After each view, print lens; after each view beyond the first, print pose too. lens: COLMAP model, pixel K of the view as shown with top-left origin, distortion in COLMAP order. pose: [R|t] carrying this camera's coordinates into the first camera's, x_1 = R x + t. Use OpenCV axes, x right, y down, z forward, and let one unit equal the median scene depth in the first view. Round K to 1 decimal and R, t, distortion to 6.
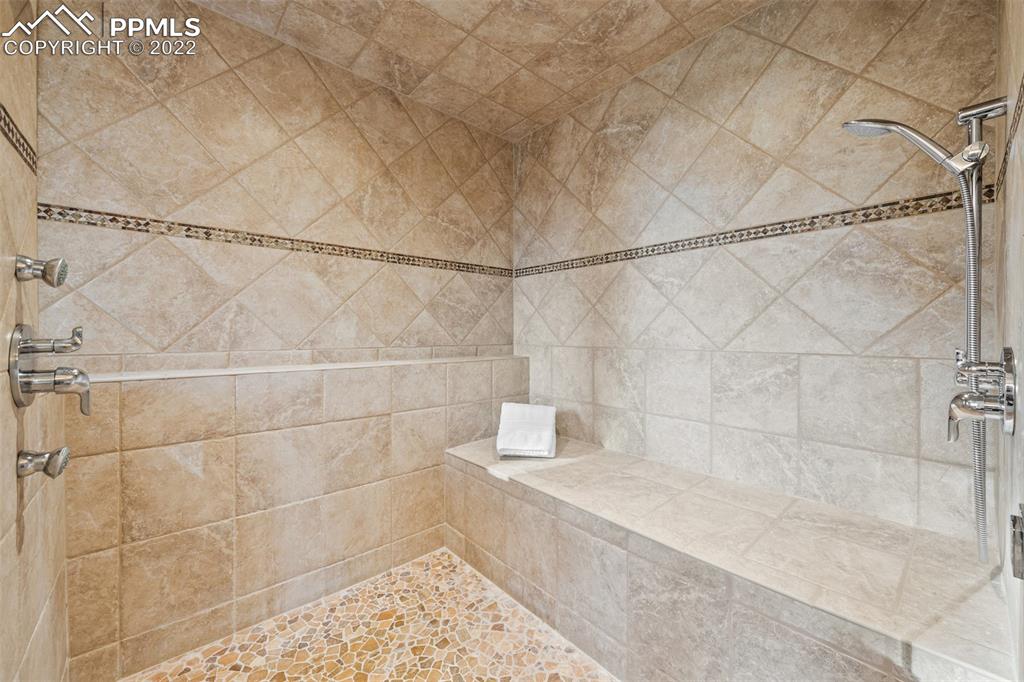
lens RADIAL K [[403.2, 0, 513.9], [0, 403.2, 335.8], [0, 0, 1]] dist [0.006003, -0.001246]
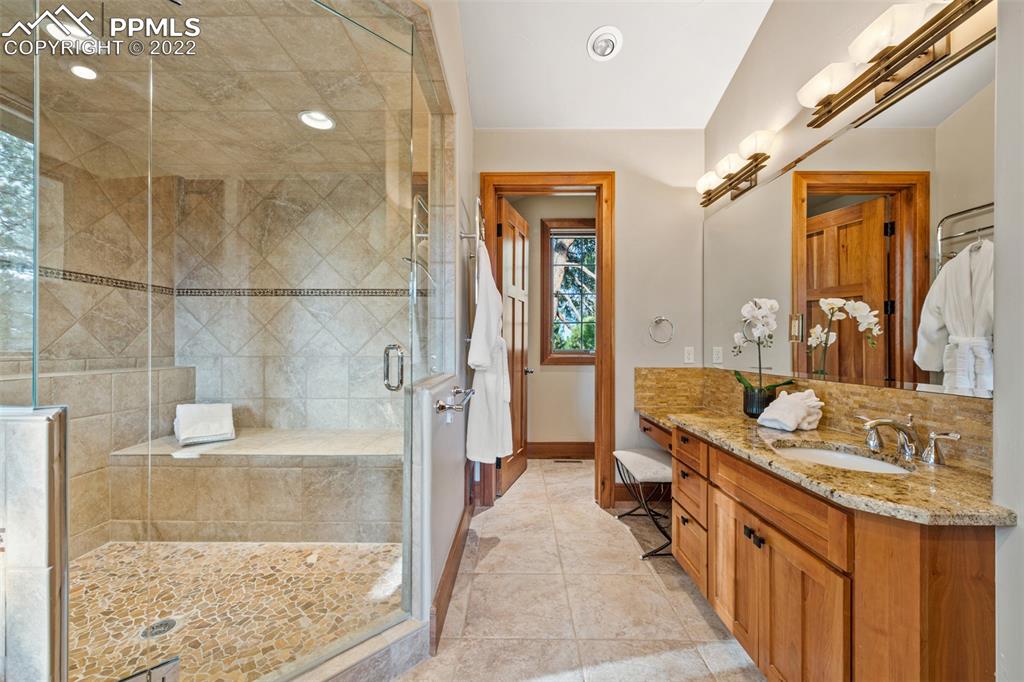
lens RADIAL K [[403.2, 0, 515.3], [0, 403.2, 345.0], [0, 0, 1]] dist [0.006003, -0.001246]
pose [[0.665788, 0.002946, 0.746136, -0.258210], [0.003892, 0.999965, -0.007421, 0.003079], [-0.746131, 0.007845, 0.665753, -0.543147]]
